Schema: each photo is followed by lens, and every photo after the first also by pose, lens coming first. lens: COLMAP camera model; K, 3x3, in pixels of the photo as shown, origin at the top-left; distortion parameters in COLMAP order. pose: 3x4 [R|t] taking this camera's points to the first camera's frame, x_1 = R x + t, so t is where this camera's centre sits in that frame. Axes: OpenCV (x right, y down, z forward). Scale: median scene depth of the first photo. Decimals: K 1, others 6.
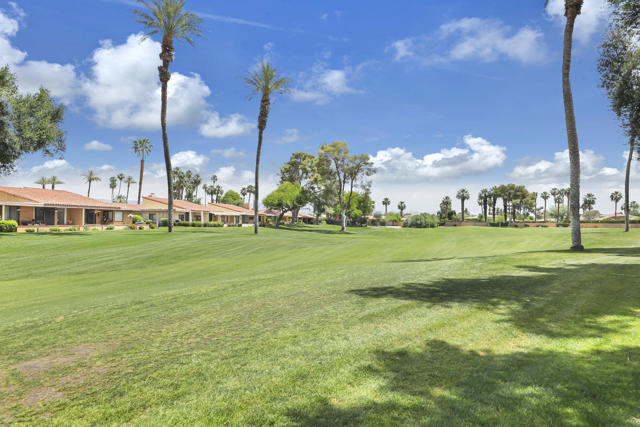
lens RADIAL K [[404.2, 0, 324.3], [0, 404.2, 215.0], [0, 0, 1]] dist [0.008324, 0.001111]
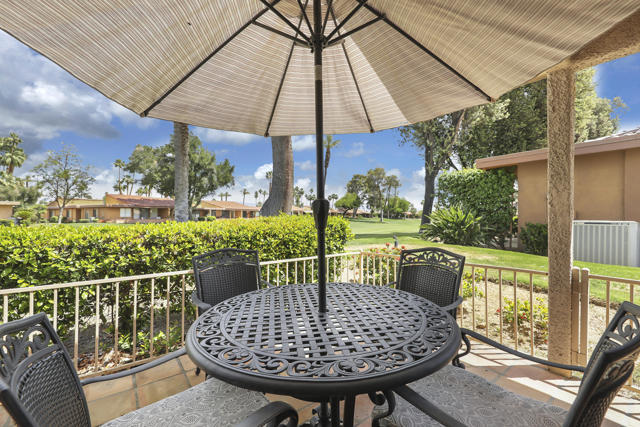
lens RADIAL K [[281.7, 0, 326.0], [0, 281.7, 216.2], [0, 0, 1]] dist [0.023249, -0.003891]
pose [[0.970626, -0.006146, -0.240513, 0.104374], [0.009970, 0.999842, 0.014685, -0.001870], [0.240385, -0.016651, 0.970535, -0.183149]]
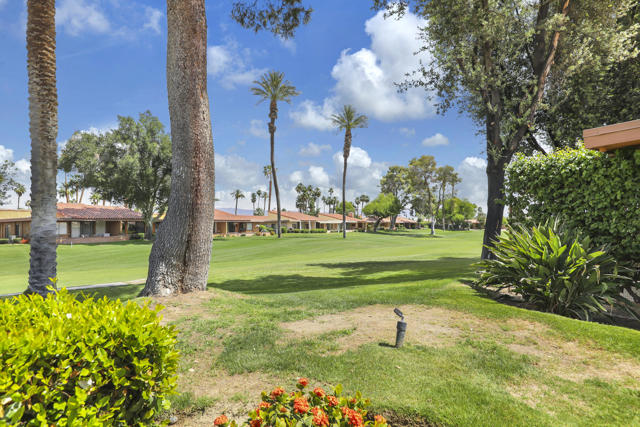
lens RADIAL K [[395.7, 0, 330.0], [0, 395.7, 209.9], [0, 0, 1]] dist [0.029323, -0.008098]
pose [[0.952356, -0.031488, -0.303359, 0.112742], [0.024257, 0.999325, -0.027578, -0.006449], [0.304023, 0.018906, 0.952477, -0.141036]]
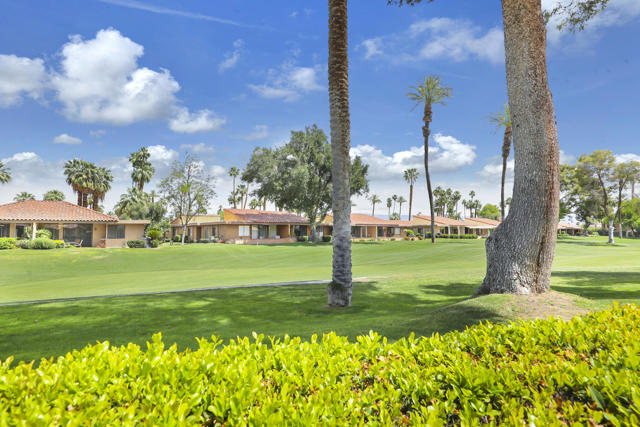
lens RADIAL K [[395.7, 0, 322.0], [0, 395.7, 214.1], [0, 0, 1]] dist [0.029323, -0.008098]
pose [[0.800849, -0.035370, -0.597821, 0.069883], [0.017342, 0.999205, -0.035886, -0.006889], [0.598616, 0.018372, 0.800826, -0.170696]]
